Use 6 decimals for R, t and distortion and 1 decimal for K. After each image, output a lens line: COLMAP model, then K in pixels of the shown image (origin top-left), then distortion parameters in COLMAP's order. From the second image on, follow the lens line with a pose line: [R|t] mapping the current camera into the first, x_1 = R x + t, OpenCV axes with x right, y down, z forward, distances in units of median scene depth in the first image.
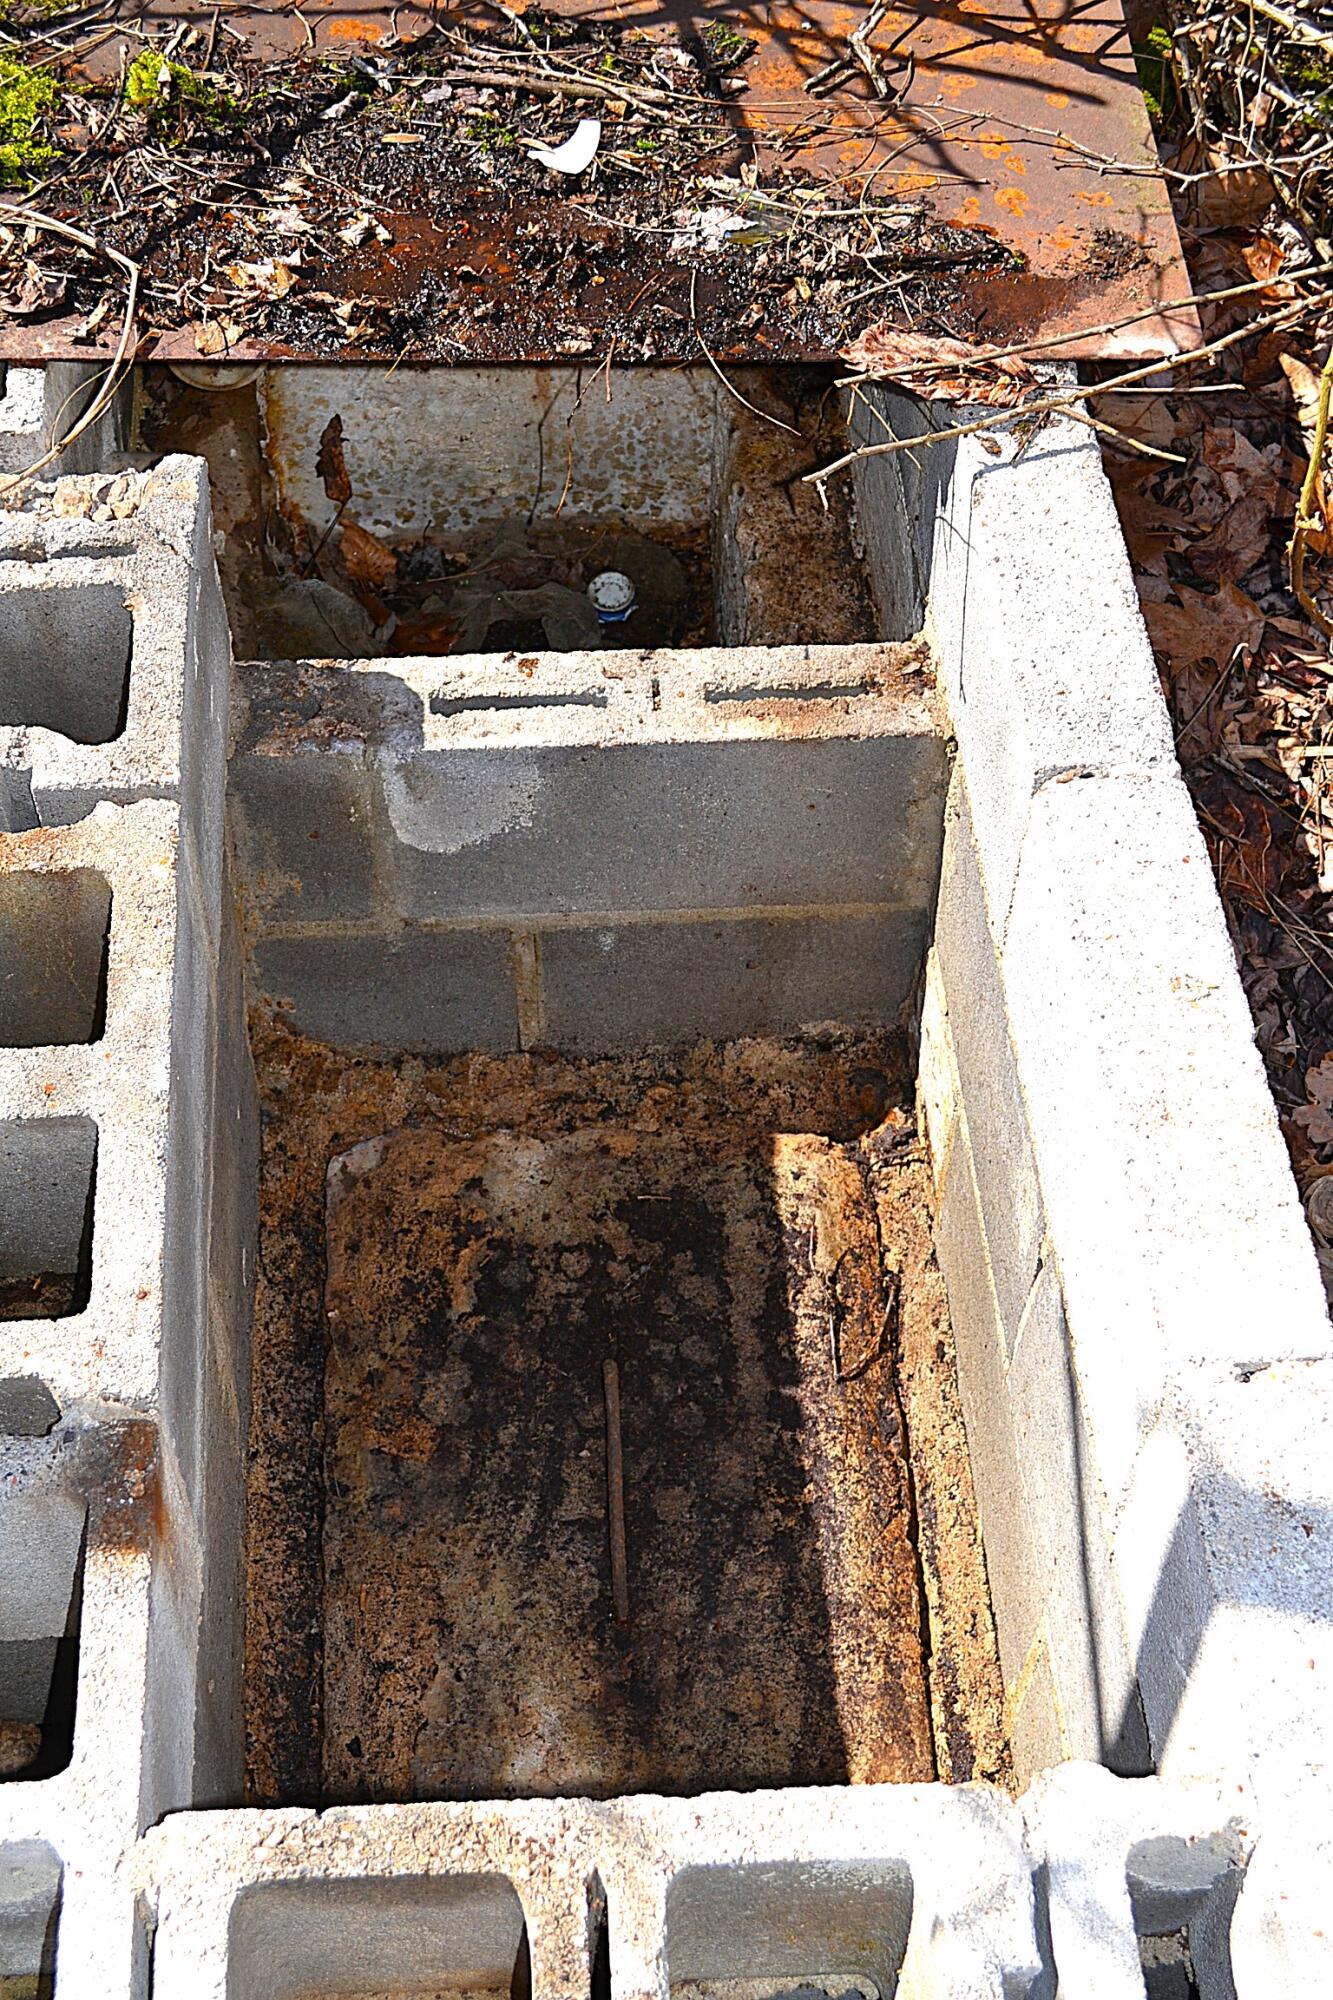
lens RADIAL K [[2525.9, 0, 661.4], [0, 2525.9, 1002.2], [0, 0, 1]] dist [-0.047170, 0.000000]
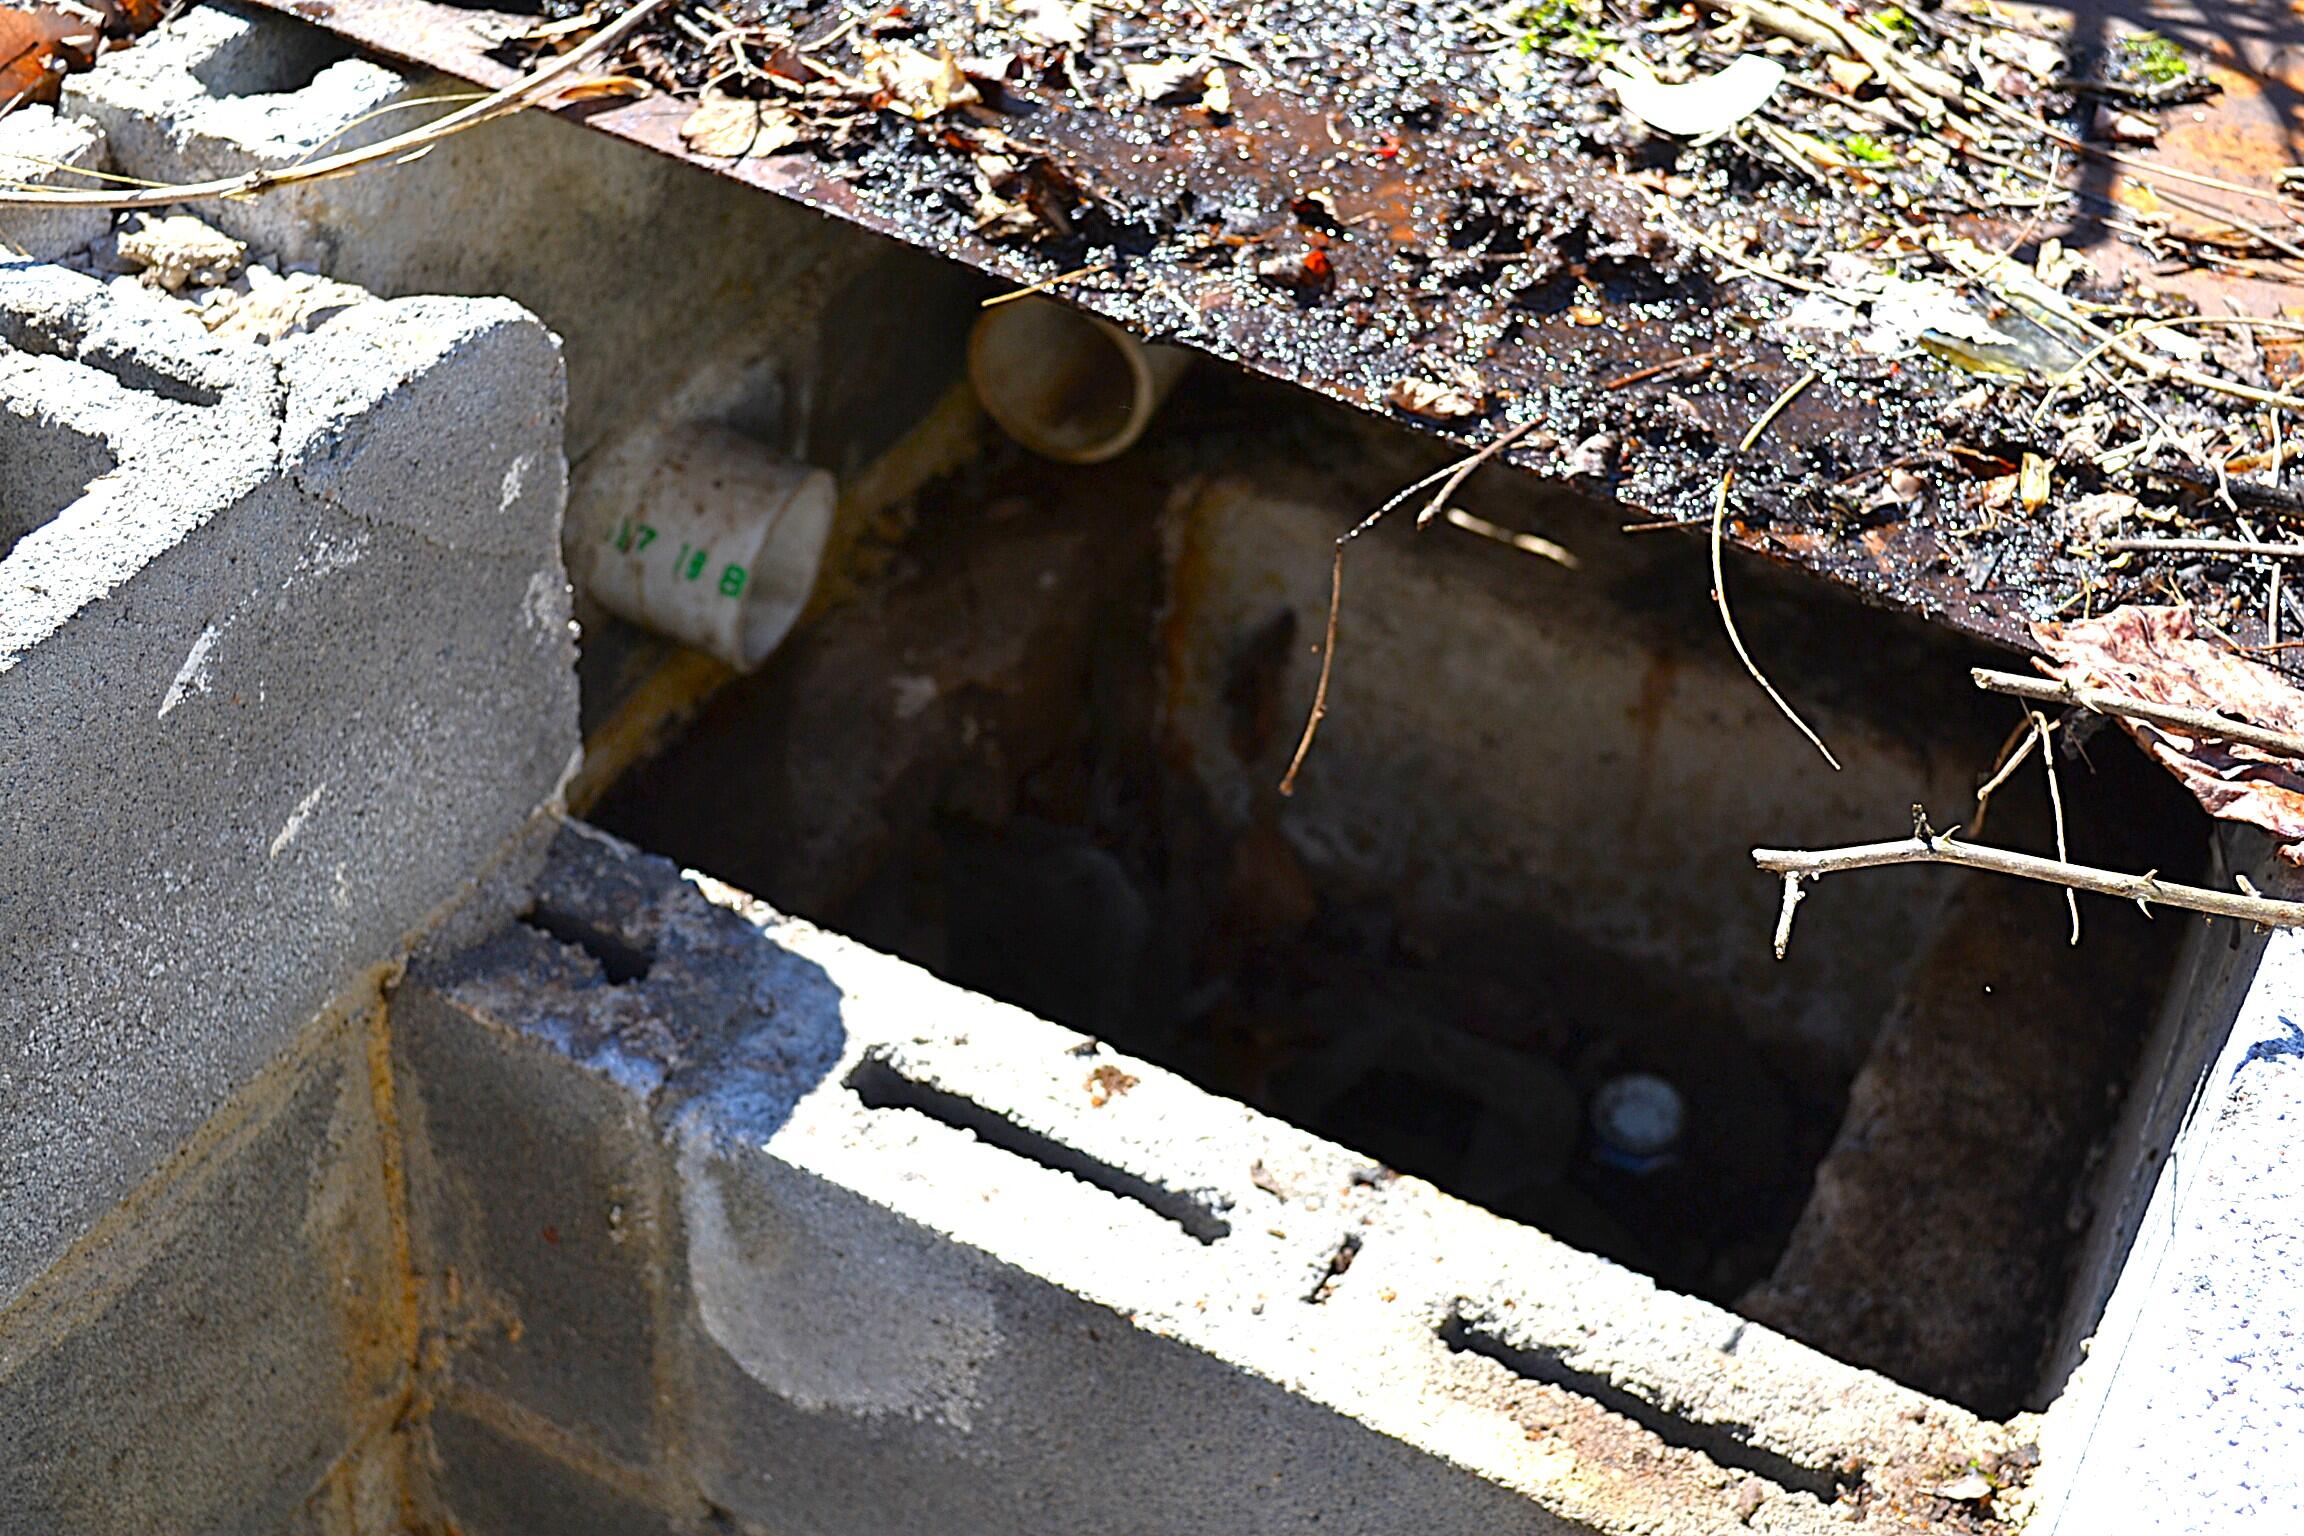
lens RADIAL K [[2909.9, 0, 1160.1], [0, 2909.9, 755.4], [0, 0, 1]] dist [-0.047170, 0.000000]
pose [[0.858362, 0.360078, -0.365456, 0.115988], [-0.446699, 0.874887, -0.187168, -0.094612], [0.252338, 0.323907, 0.911817, 0.540574]]
